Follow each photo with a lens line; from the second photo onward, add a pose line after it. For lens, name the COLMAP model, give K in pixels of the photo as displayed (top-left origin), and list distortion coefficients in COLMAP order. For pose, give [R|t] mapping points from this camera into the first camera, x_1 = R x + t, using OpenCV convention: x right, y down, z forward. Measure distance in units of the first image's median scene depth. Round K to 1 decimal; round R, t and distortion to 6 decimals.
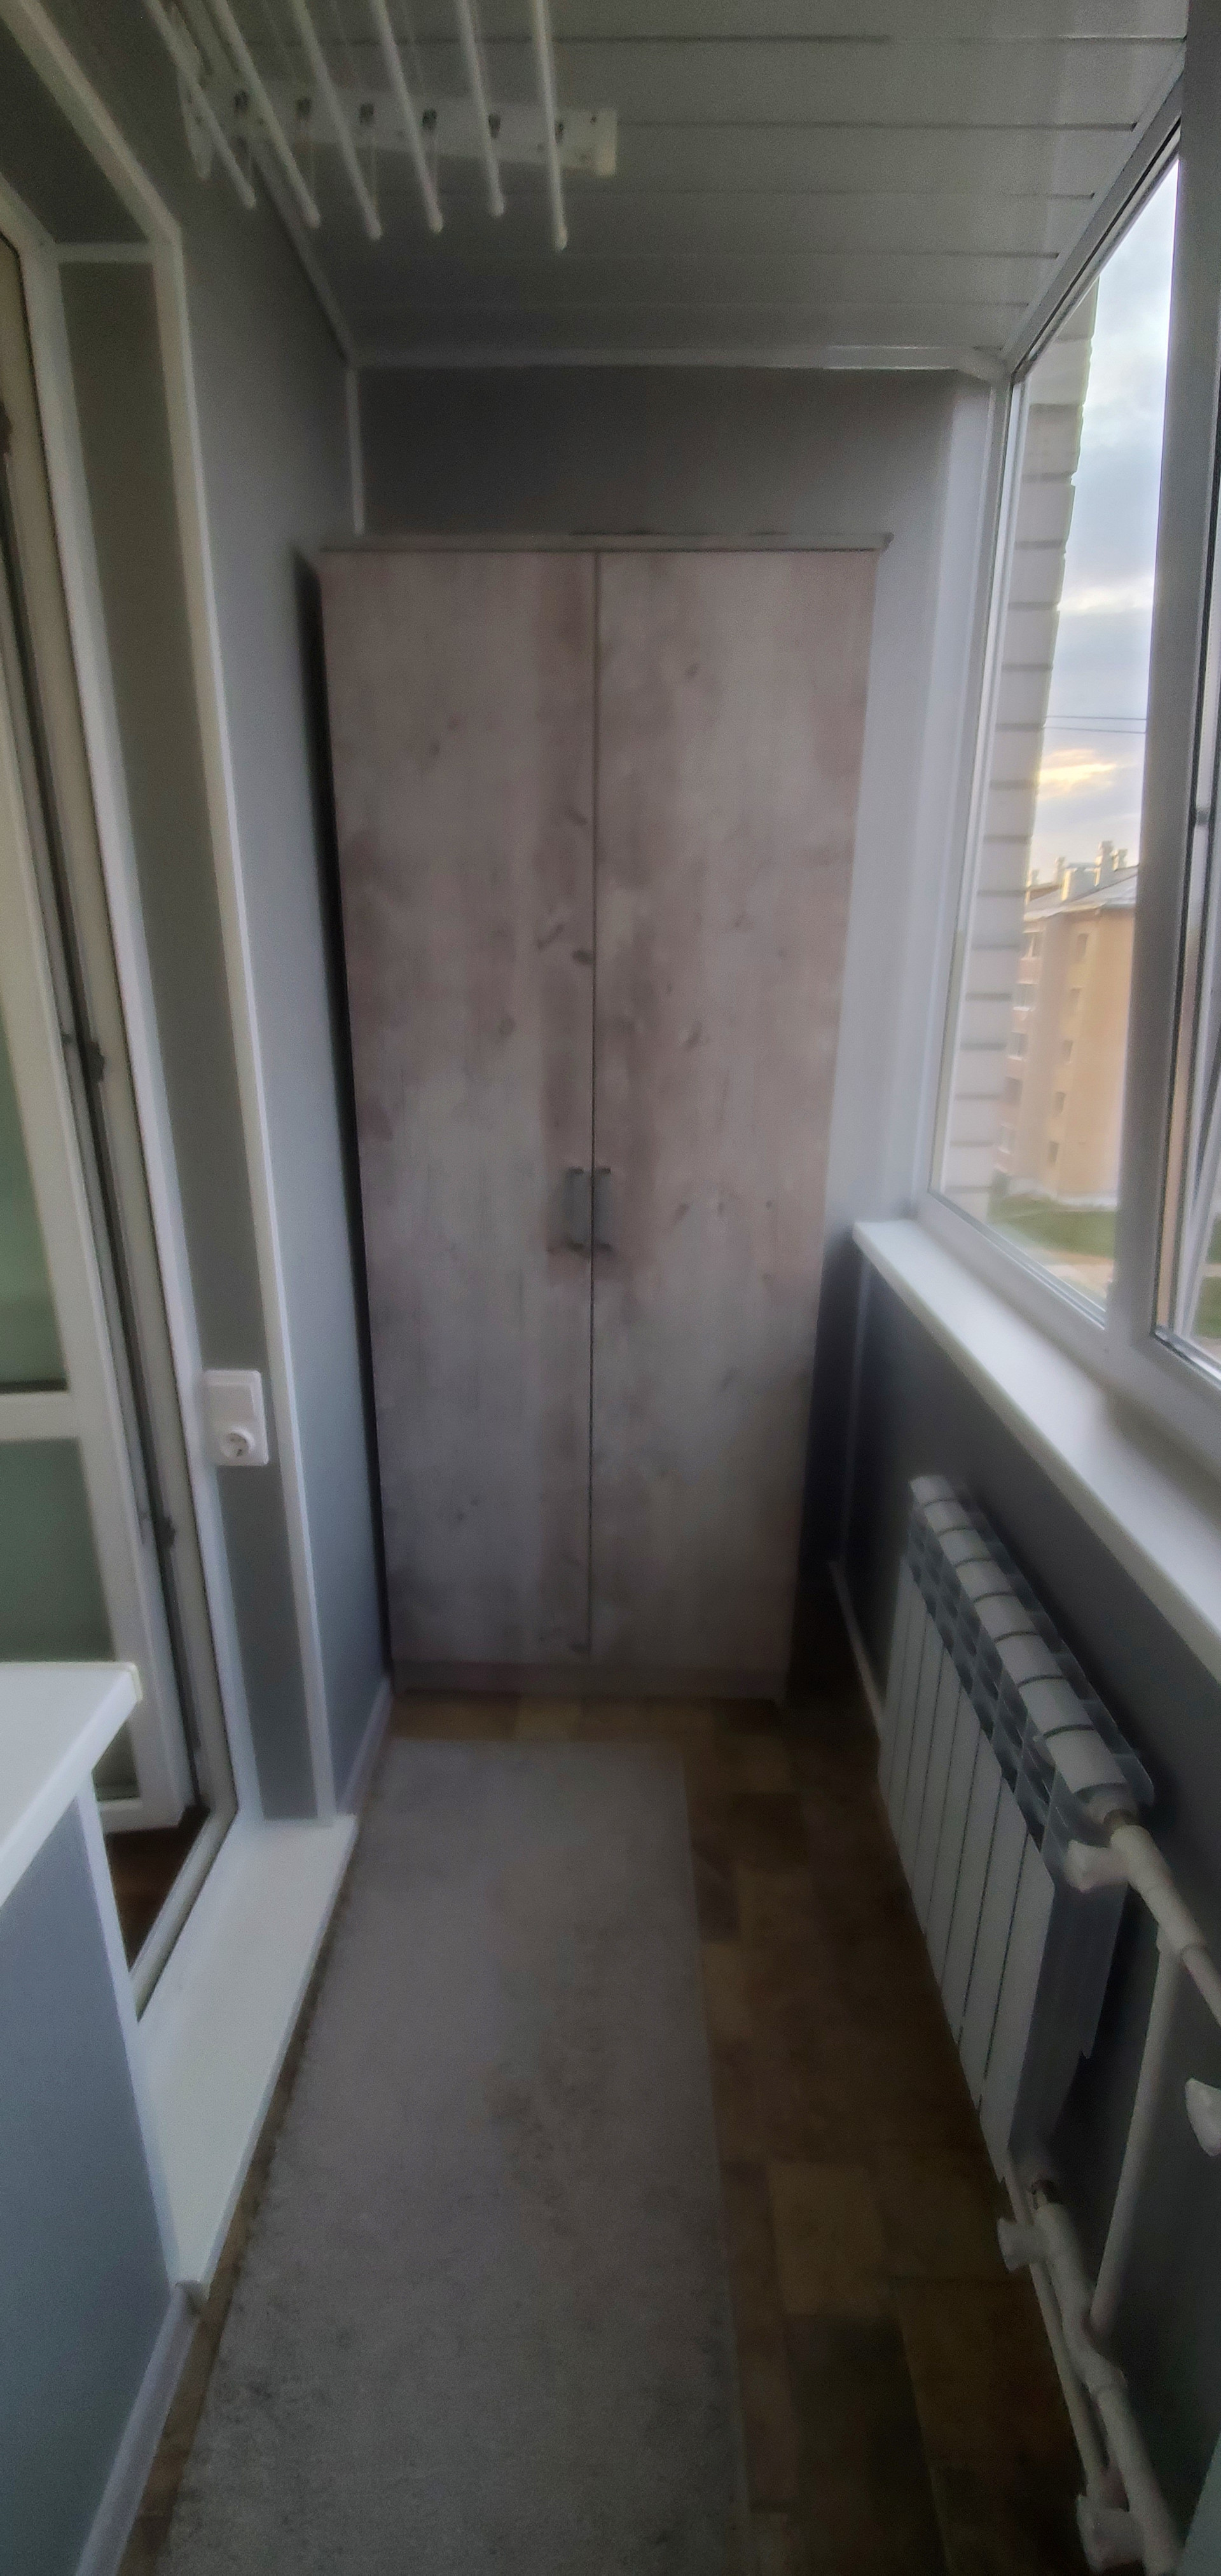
lens RADIAL K [[1022.3, 0, 601.5], [0, 1022.3, 1298.5], [0, 0, 1]] dist [-0.000667, -0.000257]
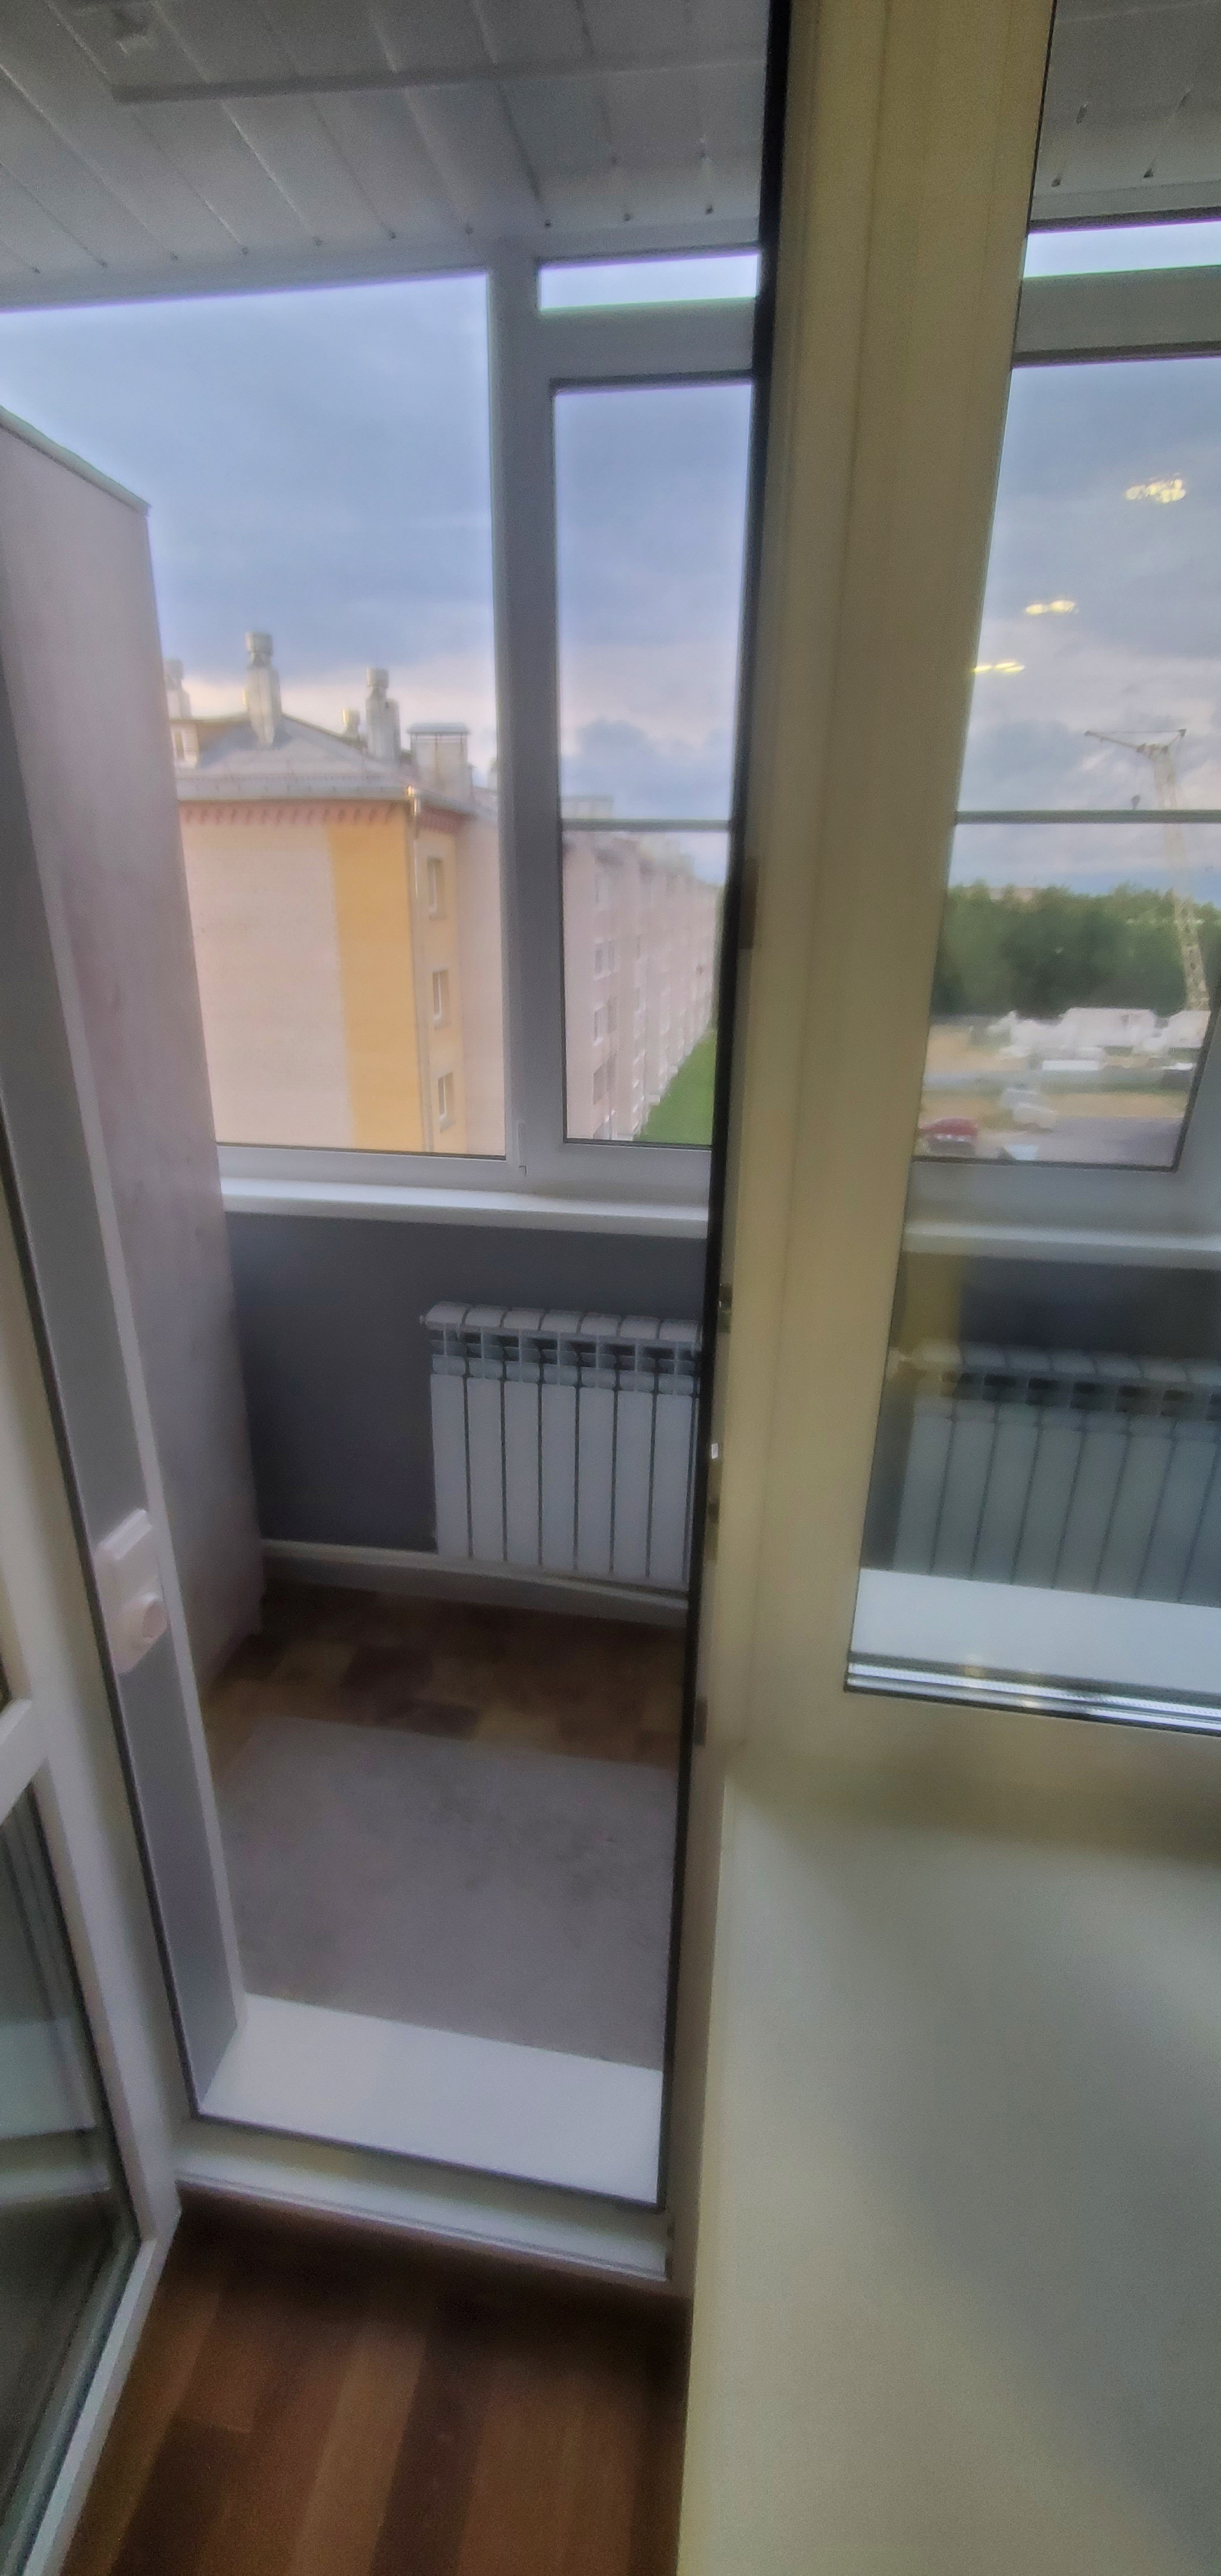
lens RADIAL K [[1022.3, 0, 601.5], [0, 1022.3, 1298.5], [0, 0, 1]] dist [-0.000667, -0.000257]
pose [[0.132588, -0.364129, 0.921863, -0.765724], [0.297400, 0.901835, 0.313444, -0.165754], [-0.945502, 0.232603, 0.227864, 0.427853]]
